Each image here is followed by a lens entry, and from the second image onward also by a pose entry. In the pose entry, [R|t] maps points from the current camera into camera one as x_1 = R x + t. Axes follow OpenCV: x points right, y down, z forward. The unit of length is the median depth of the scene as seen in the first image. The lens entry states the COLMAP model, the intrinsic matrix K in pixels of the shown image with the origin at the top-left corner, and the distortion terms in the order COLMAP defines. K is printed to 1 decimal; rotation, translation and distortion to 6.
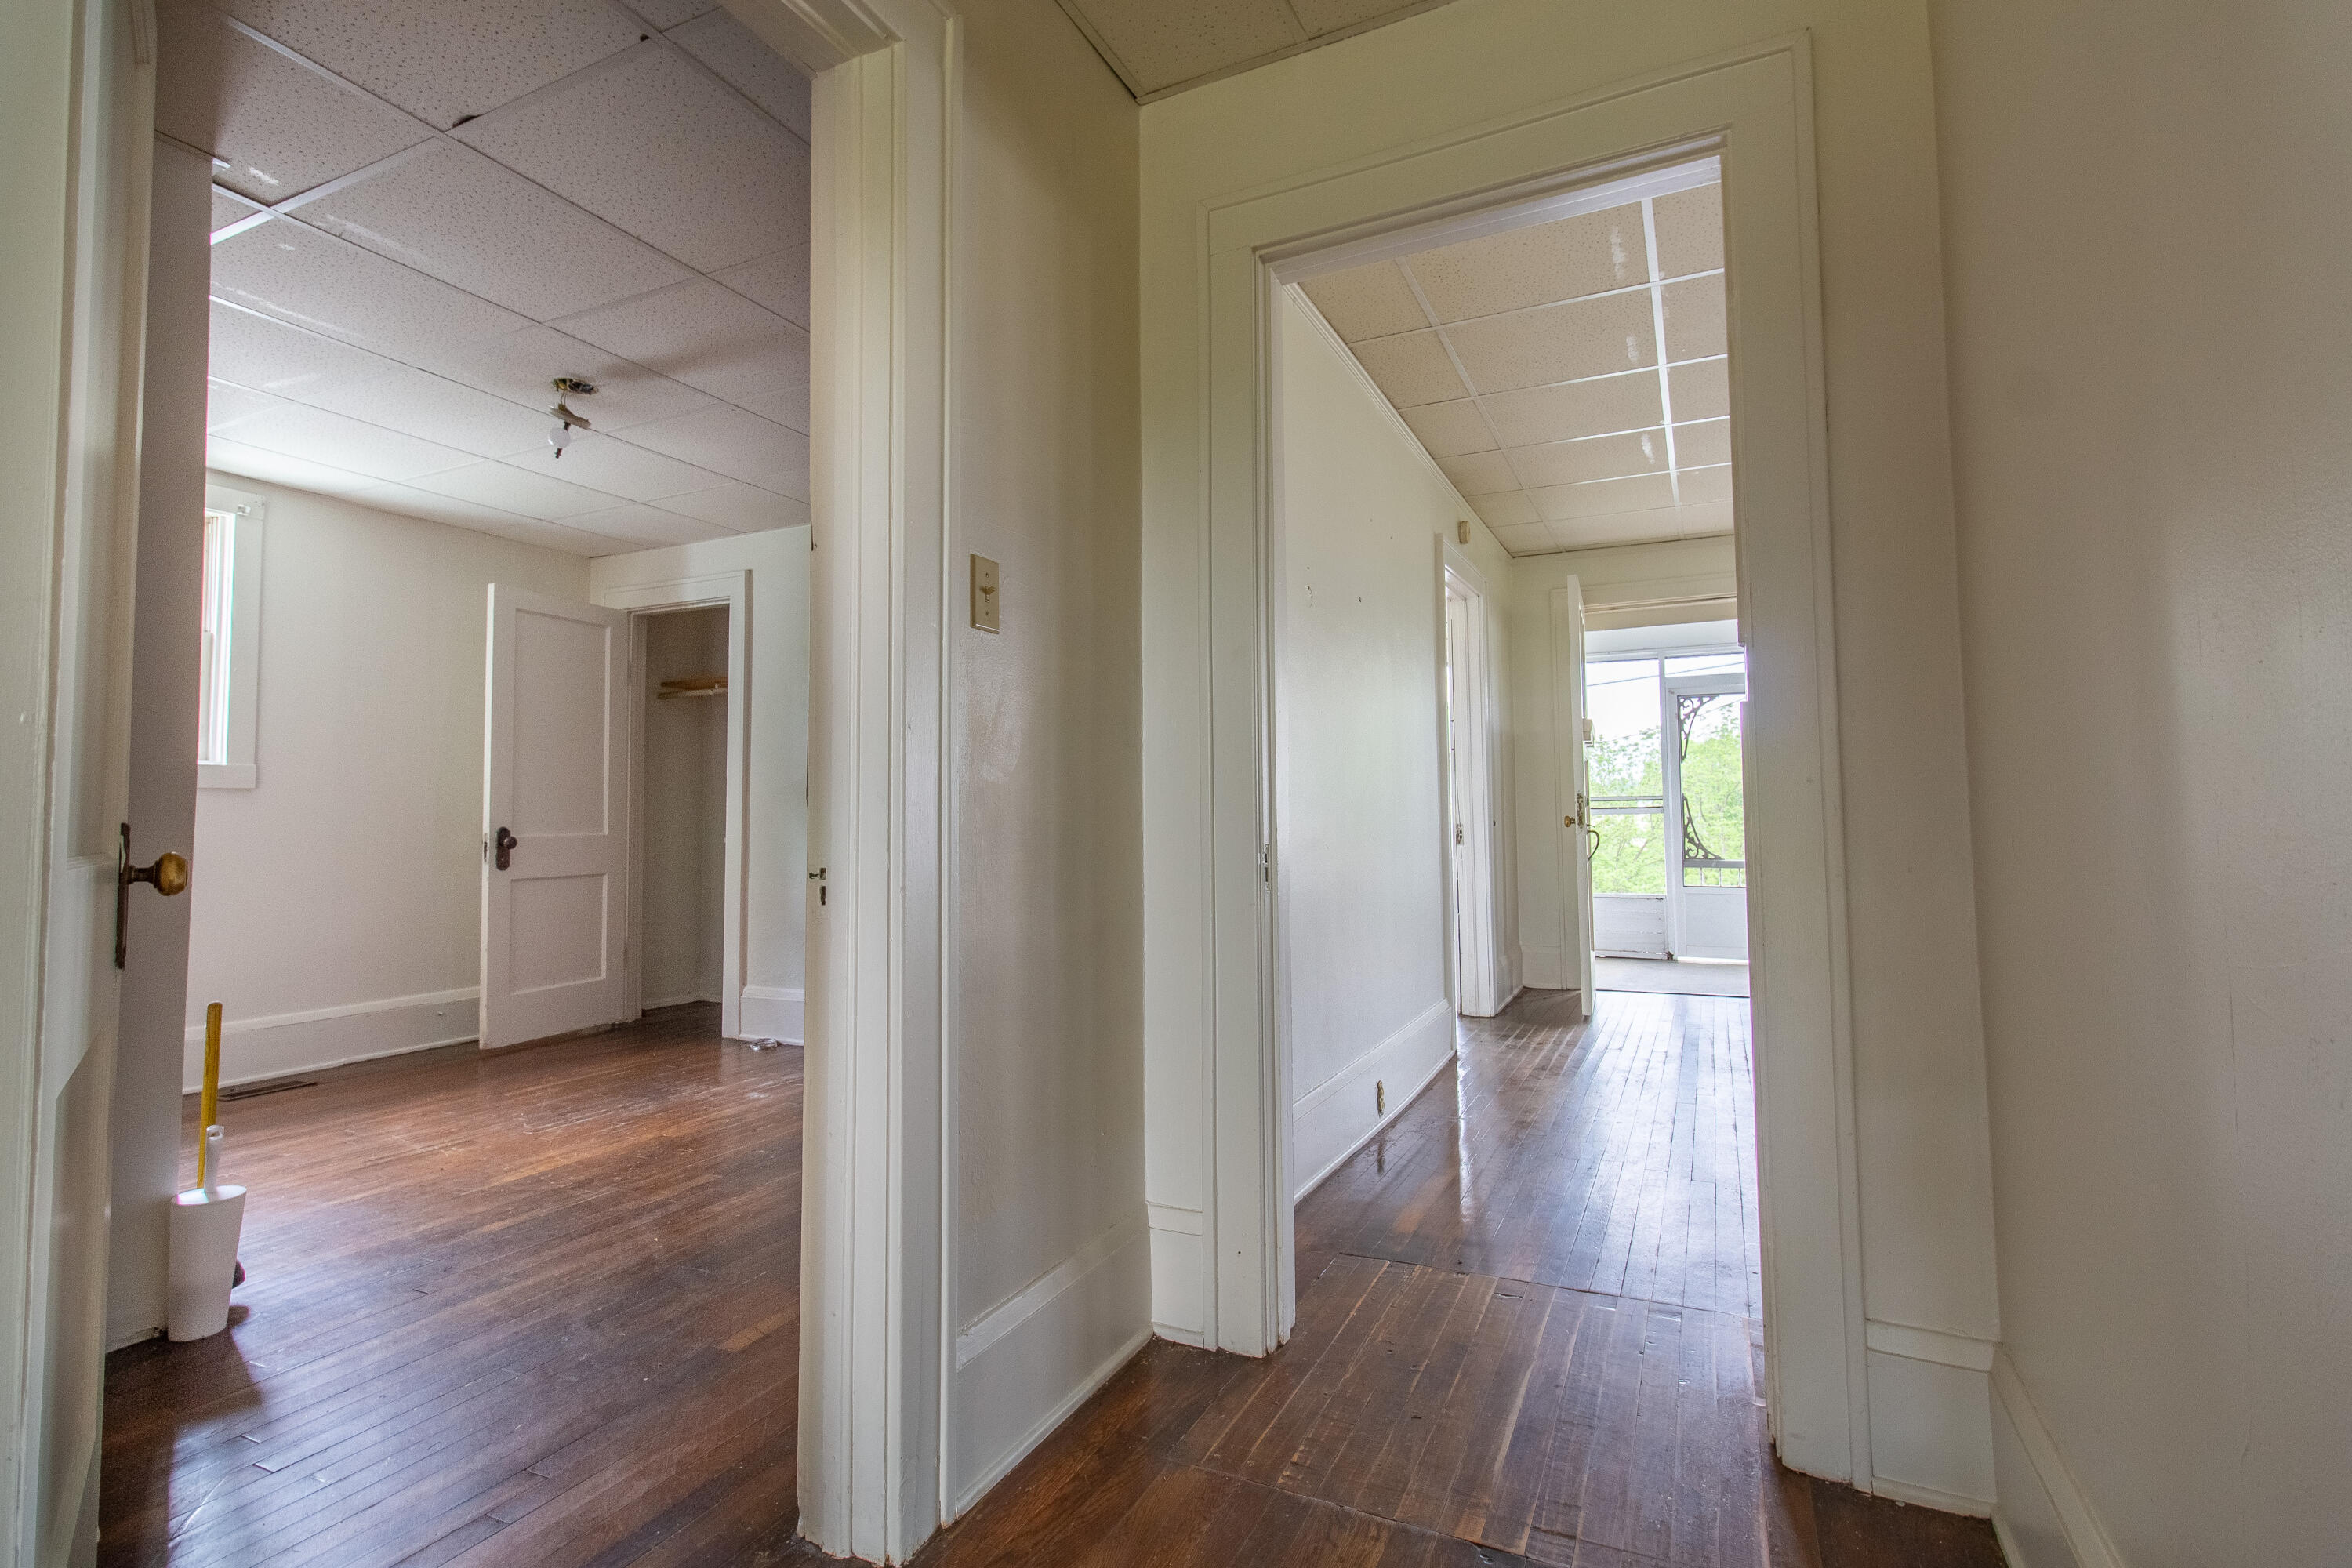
lens RADIAL K [[1091.6, 0, 1178.4], [0, 1091.6, 774.2], [0, 0, 1]] dist [0.002099, 0.000856]
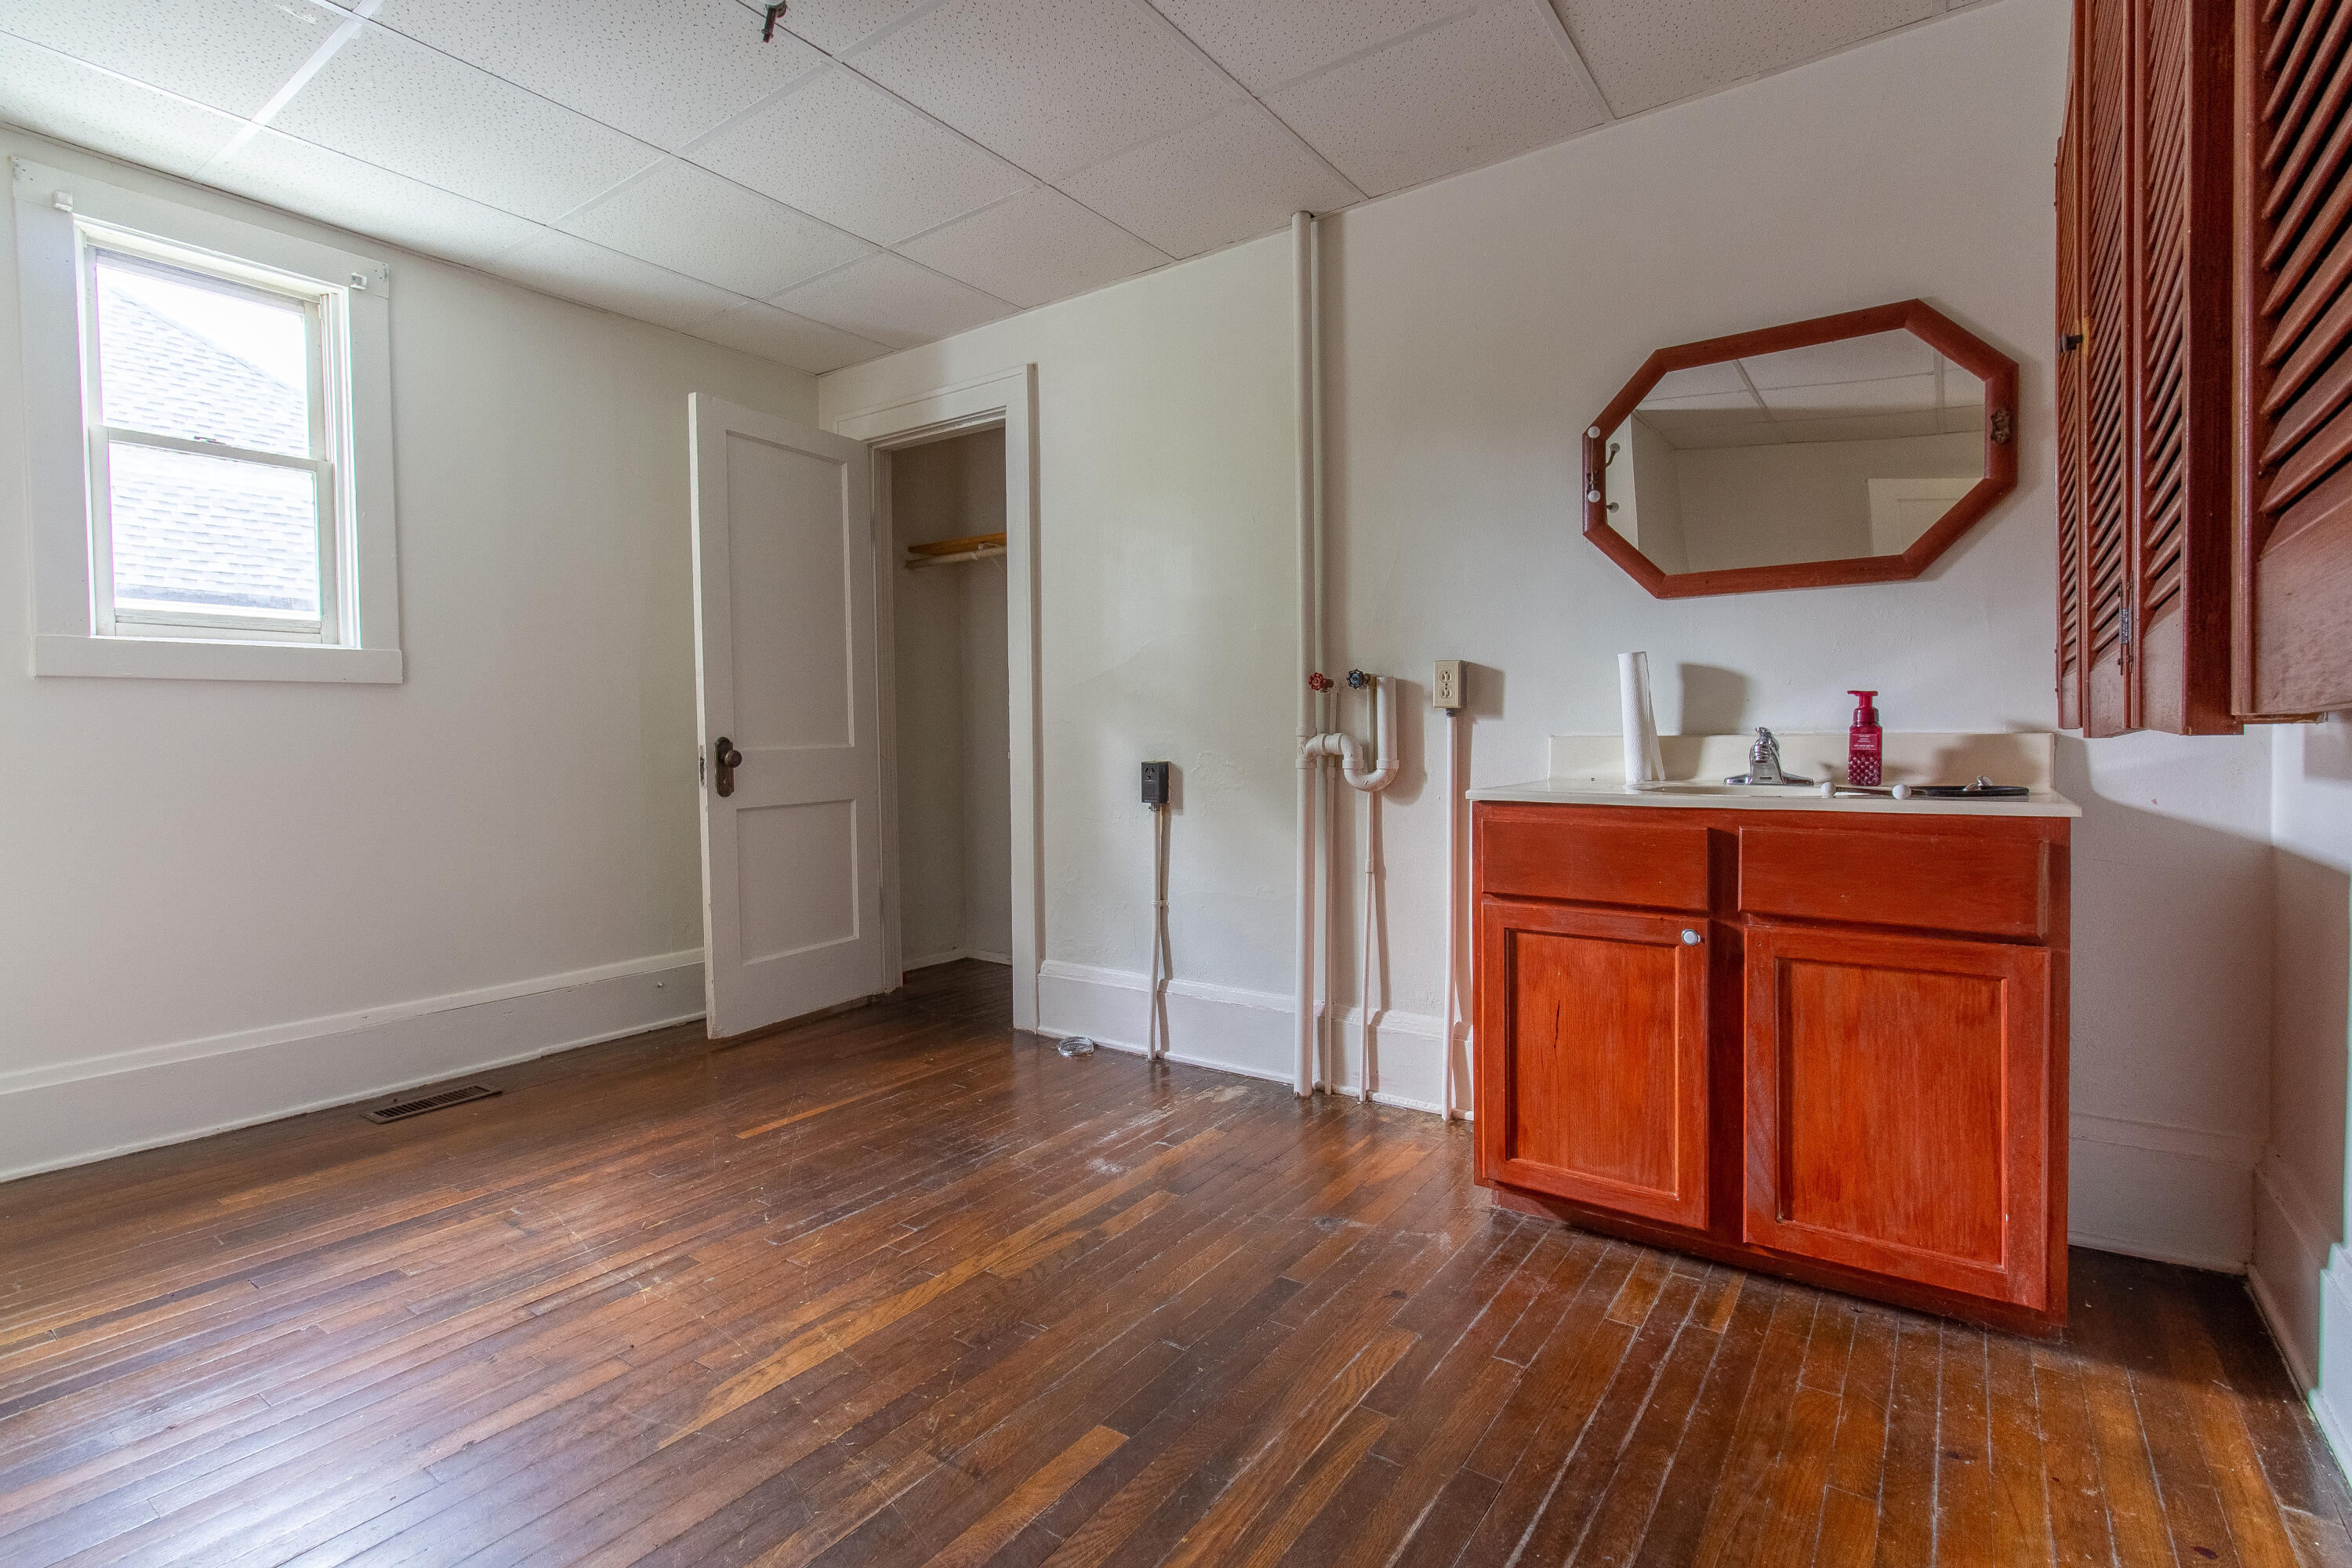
lens RADIAL K [[1091.6, 0, 1175.5], [0, 1091.6, 771.0], [0, 0, 1]] dist [0.002099, 0.000856]
pose [[0.984688, 0.003849, -0.174286, -0.189953], [0.010539, 0.996613, 0.081555, 0.014478], [0.174009, -0.082143, 0.981312, 0.328527]]
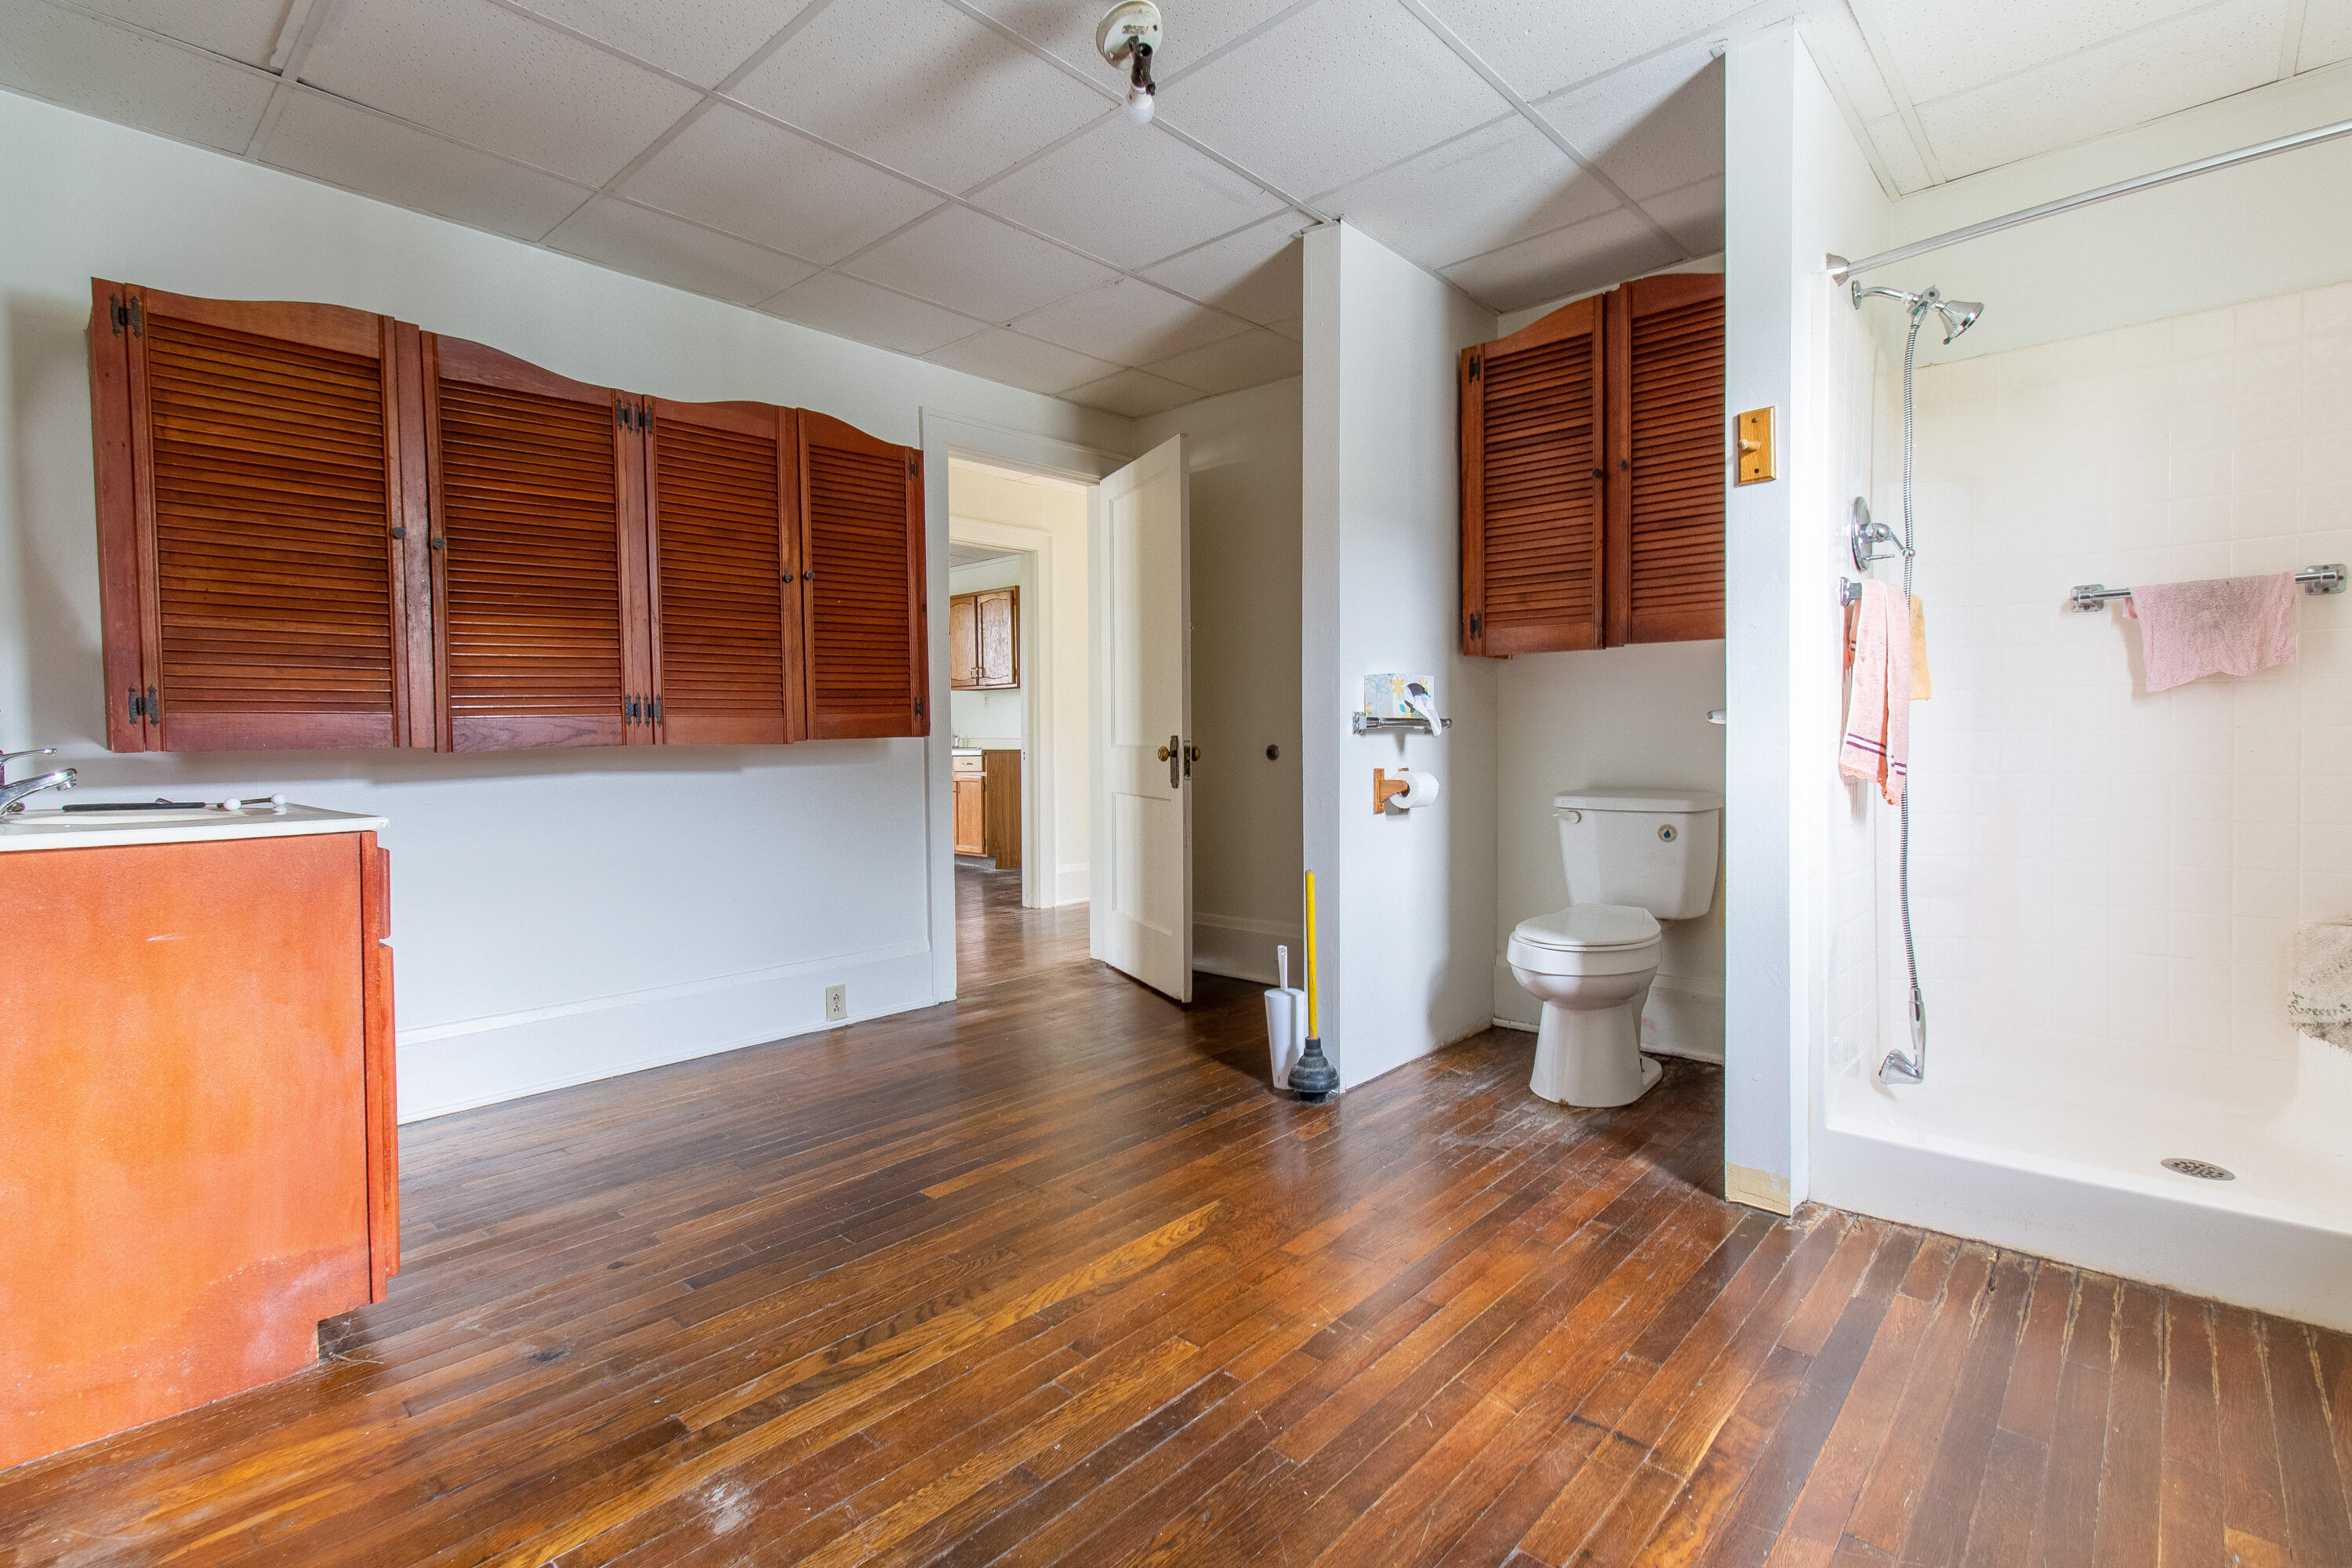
lens RADIAL K [[1091.6, 0, 1177.6], [0, 1091.6, 775.9], [0, 0, 1]] dist [0.002099, 0.000856]
pose [[-0.957153, 0.004804, 0.289543, -0.499737], [0.001216, 0.999920, -0.012570, 0.048902], [-0.289580, -0.011680, -0.957082, 1.030789]]
